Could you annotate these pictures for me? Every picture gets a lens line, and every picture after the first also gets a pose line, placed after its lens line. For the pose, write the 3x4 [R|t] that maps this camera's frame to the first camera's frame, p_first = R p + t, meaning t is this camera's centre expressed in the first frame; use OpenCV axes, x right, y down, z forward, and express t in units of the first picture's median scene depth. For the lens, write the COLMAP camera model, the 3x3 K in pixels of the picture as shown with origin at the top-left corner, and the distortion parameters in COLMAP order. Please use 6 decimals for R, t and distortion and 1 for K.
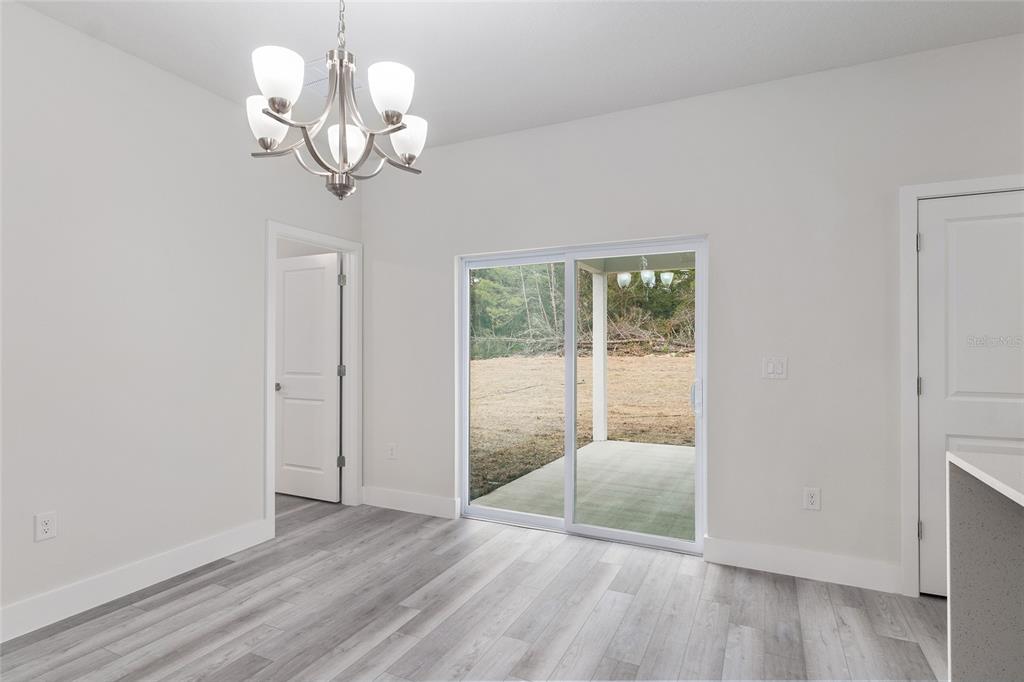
lens RADIAL K [[530.1, 0, 512.6], [0, 530.1, 343.6], [0, 0, 1]] dist [0.001901, 0.000305]
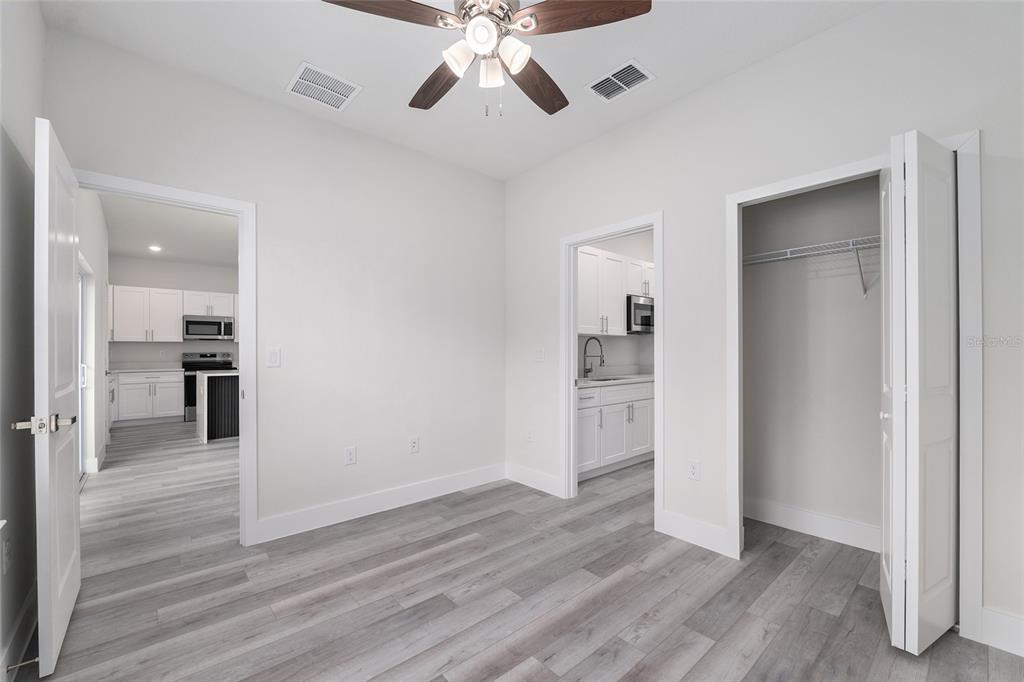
lens RADIAL K [[419.4, 0, 510.5], [0, 419.4, 350.2], [0, 0, 1]] dist [-0.014628, -0.000075]
pose [[-0.919446, -0.000408, 0.393216, -0.612590], [-0.003389, 0.999971, -0.006886, 0.013875], [-0.393201, -0.007664, -0.919420, 0.770420]]
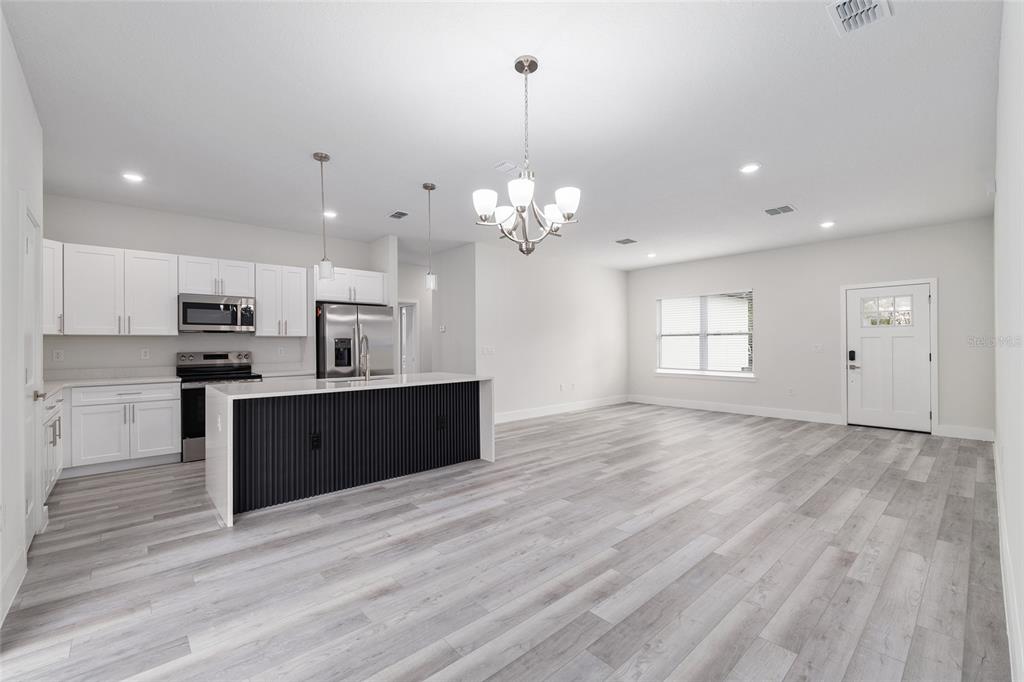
lens RADIAL K [[429.6, 0, 509.0], [0, 429.6, 342.4], [0, 0, 1]] dist [-0.005384, -0.000458]
pose [[-0.923944, 0.005659, 0.382487, -0.196032], [0.001410, 0.999934, -0.011388, 0.008259], [-0.382526, -0.009983, -0.923891, 0.564166]]
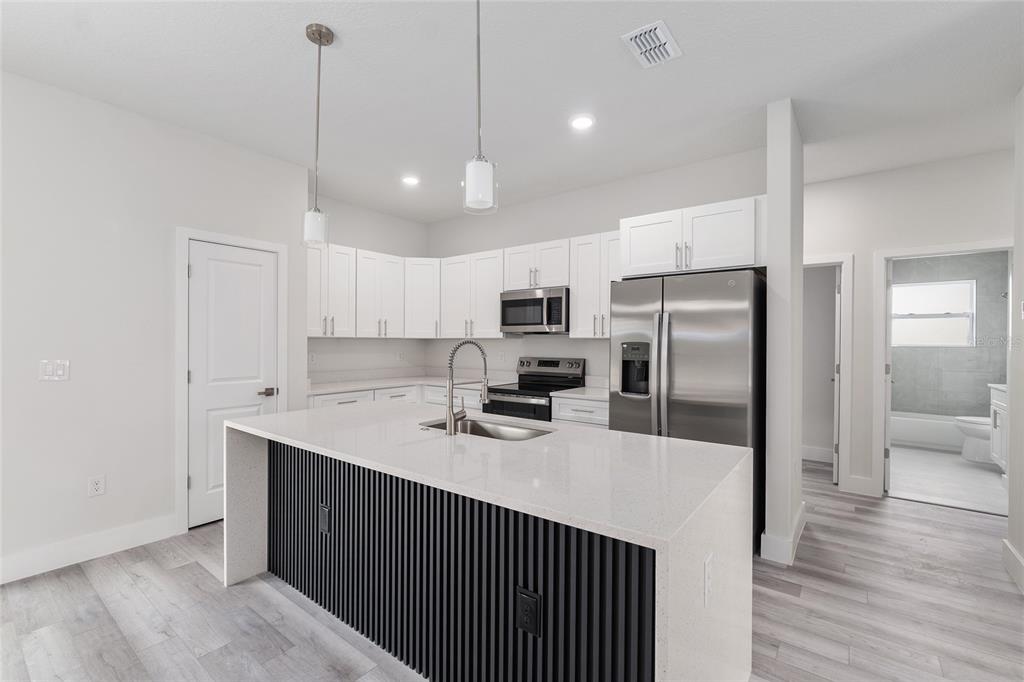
lens RADIAL K [[445.7, 0, 510.1], [0, 445.7, 343.3], [0, 0, 1]] dist [-0.003001, -0.000467]
pose [[0.207330, -0.004705, 0.978260, -0.069490], [-0.011383, 0.999909, 0.007222, -0.009282], [-0.978205, -0.012632, 0.207257, -0.014871]]
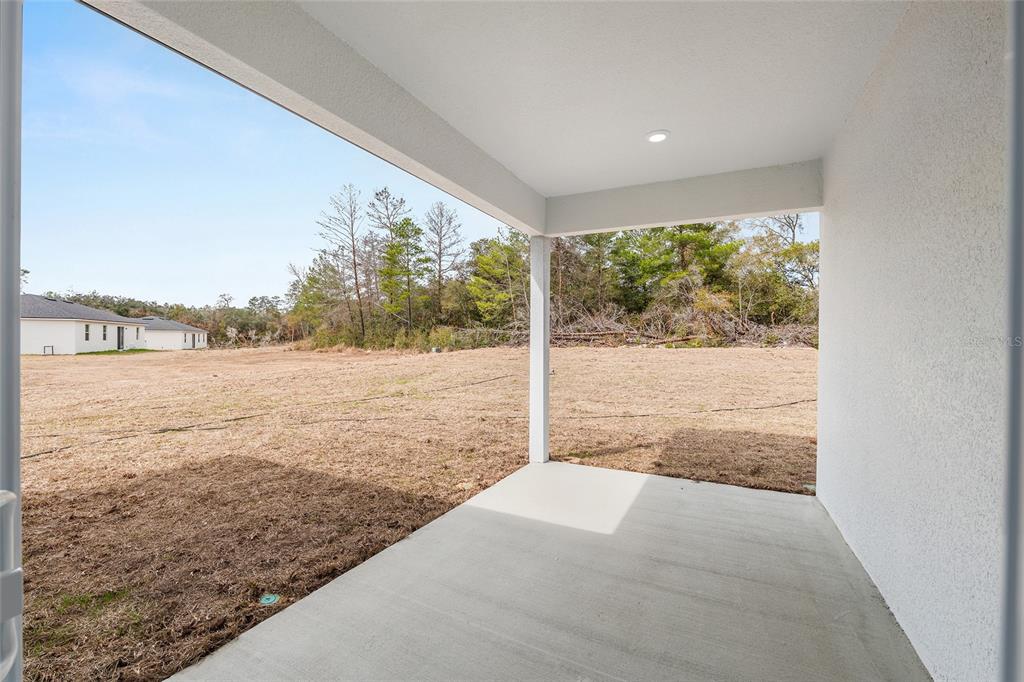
lens RADIAL K [[426.7, 0, 515.3], [0, 426.7, 341.3], [0, 0, 1]] dist [-0.008962, -0.000021]
pose [[0.999974, 0.006152, -0.003863, 0.154129], [-0.006105, 0.999907, 0.012229, 0.008690], [0.003938, -0.012205, 0.999918, 0.467301]]
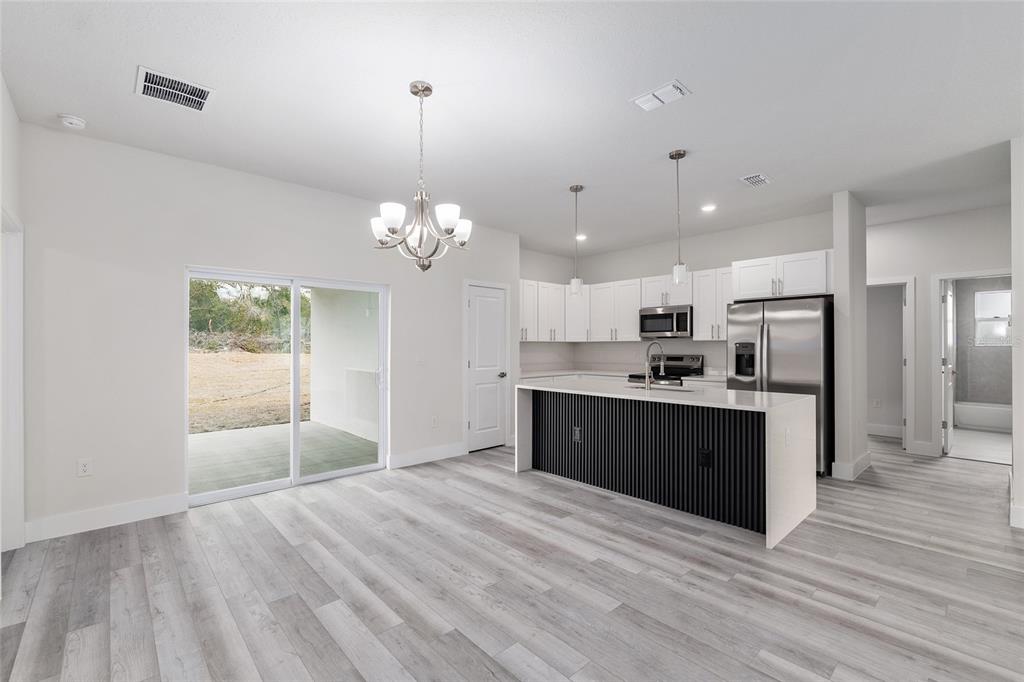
lens RADIAL K [[445.7, 0, 510.1], [0, 445.7, 343.3], [0, 0, 1]] dist [-0.003001, -0.000467]
pose [[0.377314, 0.002214, 0.926083, -0.395052], [-0.004760, 0.999989, -0.000452, -0.005601], [-0.926073, -0.004237, 0.377321, 0.032467]]
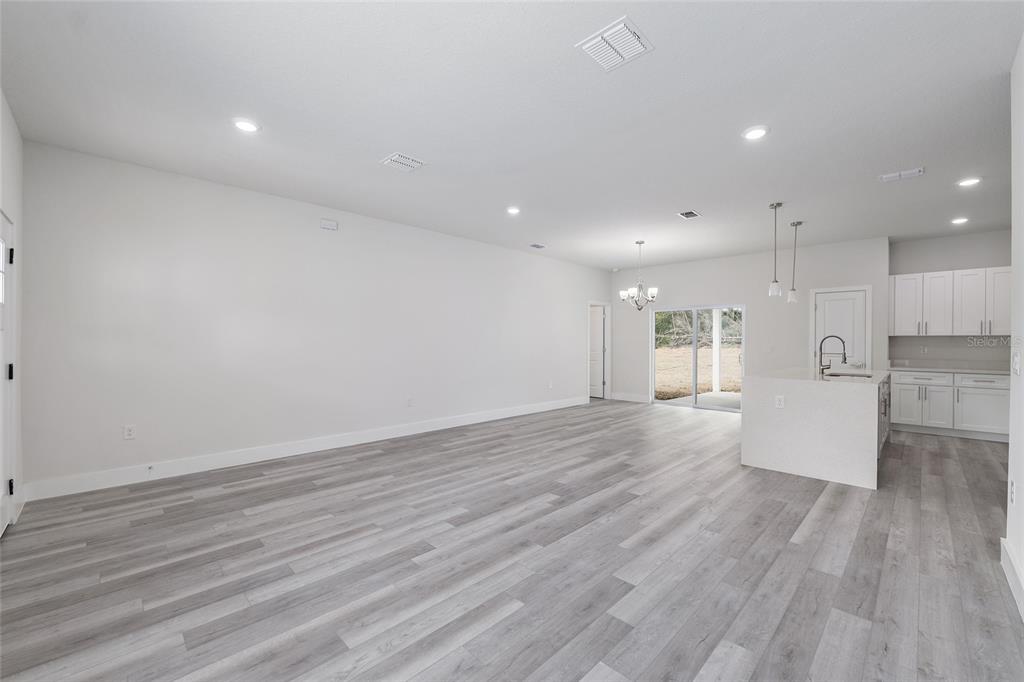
lens RADIAL K [[420.5, 0, 511.3], [0, 420.5, 342.9], [0, 0, 1]] dist [-0.008908, 0.000223]
pose [[0.944836, 0.003549, -0.327523, -0.041752], [-0.000129, 0.999945, 0.010461, -0.004076], [0.327543, -0.009842, 0.944785, -0.737267]]
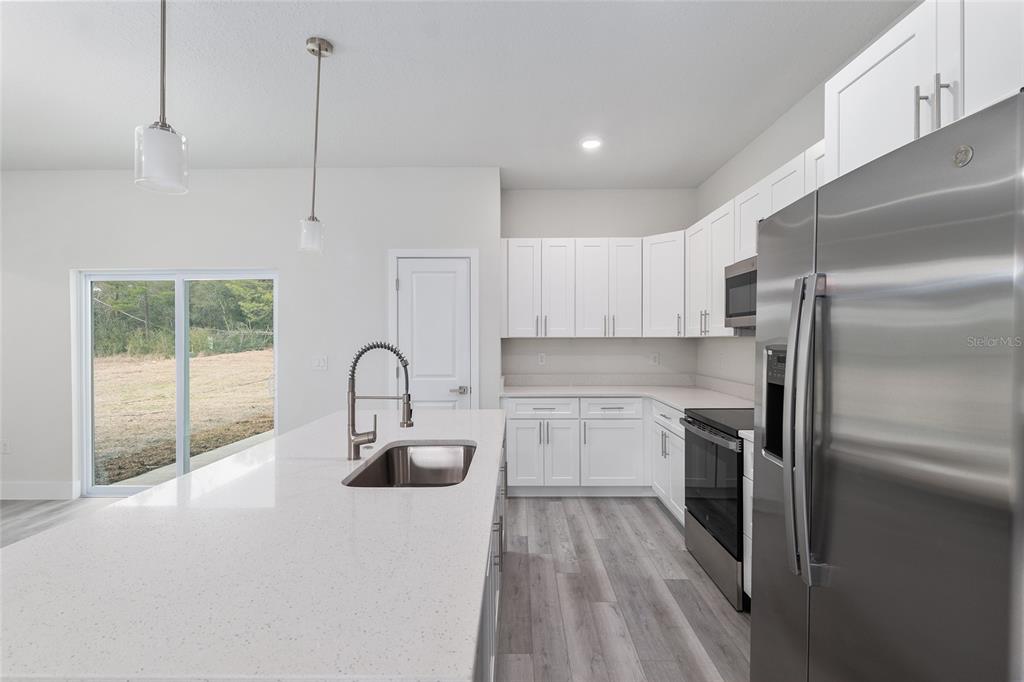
lens RADIAL K [[474.2, 0, 512.0], [0, 474.2, 341.0], [0, 0, 1]] dist [0.000125, -0.000107]
pose [[0.907782, -0.006199, 0.419396, 0.186177], [0.001200, 0.999925, 0.012181, -0.013435], [-0.419441, -0.010555, 0.907721, -0.186875]]
